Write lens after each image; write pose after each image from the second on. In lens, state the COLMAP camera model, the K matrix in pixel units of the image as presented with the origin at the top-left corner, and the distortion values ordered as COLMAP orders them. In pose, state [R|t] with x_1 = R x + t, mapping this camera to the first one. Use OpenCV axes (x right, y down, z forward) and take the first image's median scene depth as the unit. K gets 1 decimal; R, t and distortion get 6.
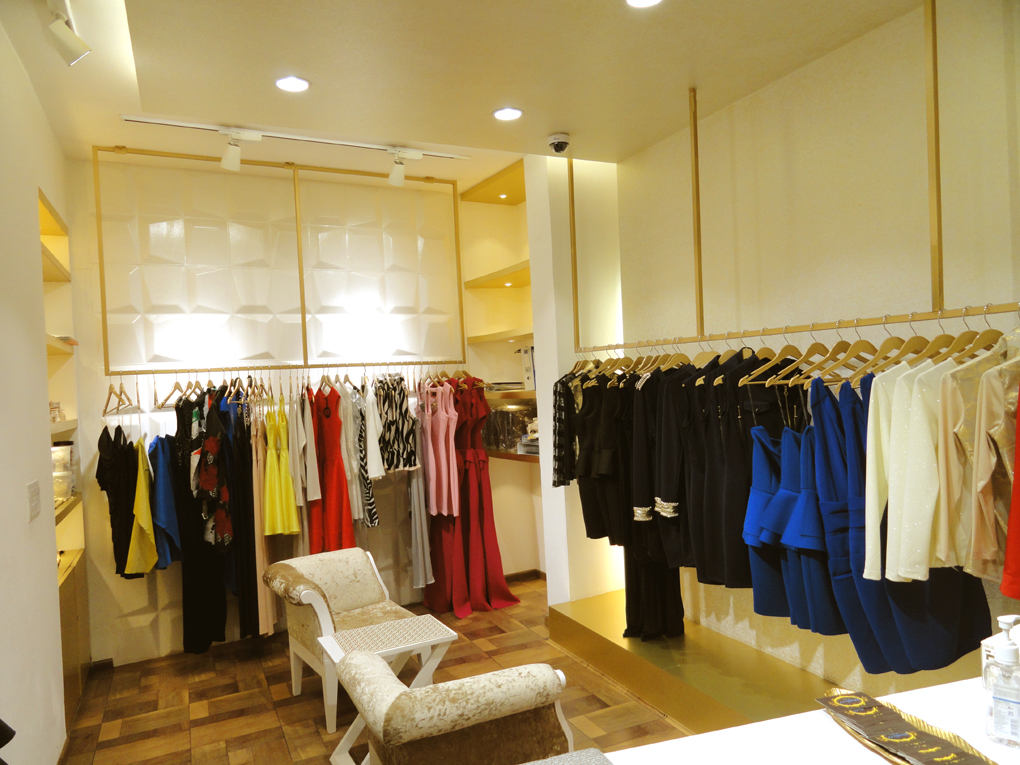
lens RADIAL K [[681.2, 0, 510.0], [0, 681.2, 382.5], [0, 0, 1]] dist [-0.003854, -0.001340]
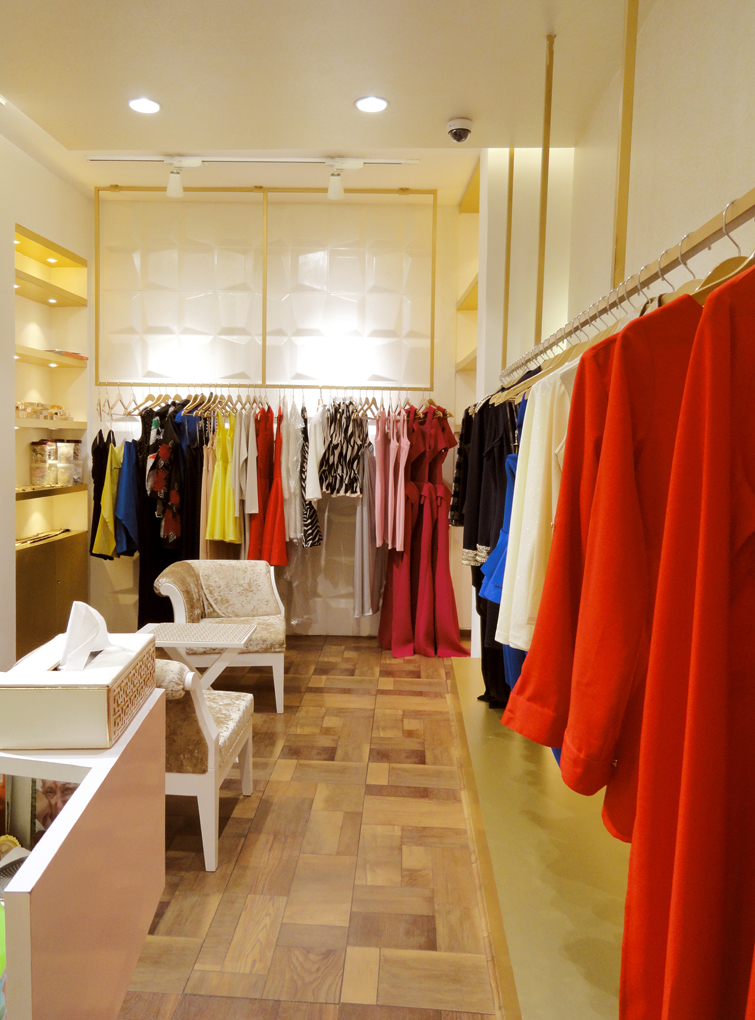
lens RADIAL K [[730.1, 0, 364.2], [0, 730.1, 473.3], [0, 0, 1]] dist [-0.006577, 0.002826]
pose [[0.878330, 0.086127, -0.470233, 0.370759], [-0.059952, 0.995716, 0.070392, 0.021274], [0.474282, -0.033636, 0.879730, 0.092978]]
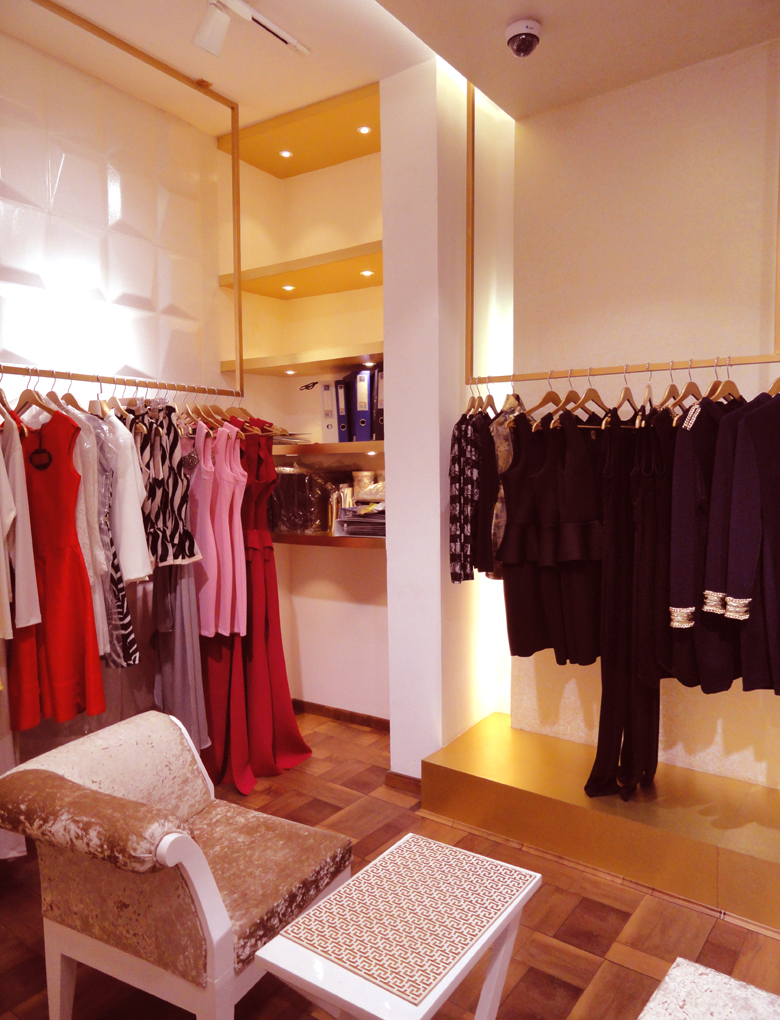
lens RADIAL K [[710.7, 0, 389.3], [0, 710.7, 494.8], [0, 0, 1]] dist [0.001560, 0.002043]
pose [[0.888929, 0.017184, 0.457722, -0.280933], [-0.032131, 0.999174, 0.024890, 0.048897], [-0.456916, -0.036833, 0.888747, 0.384247]]
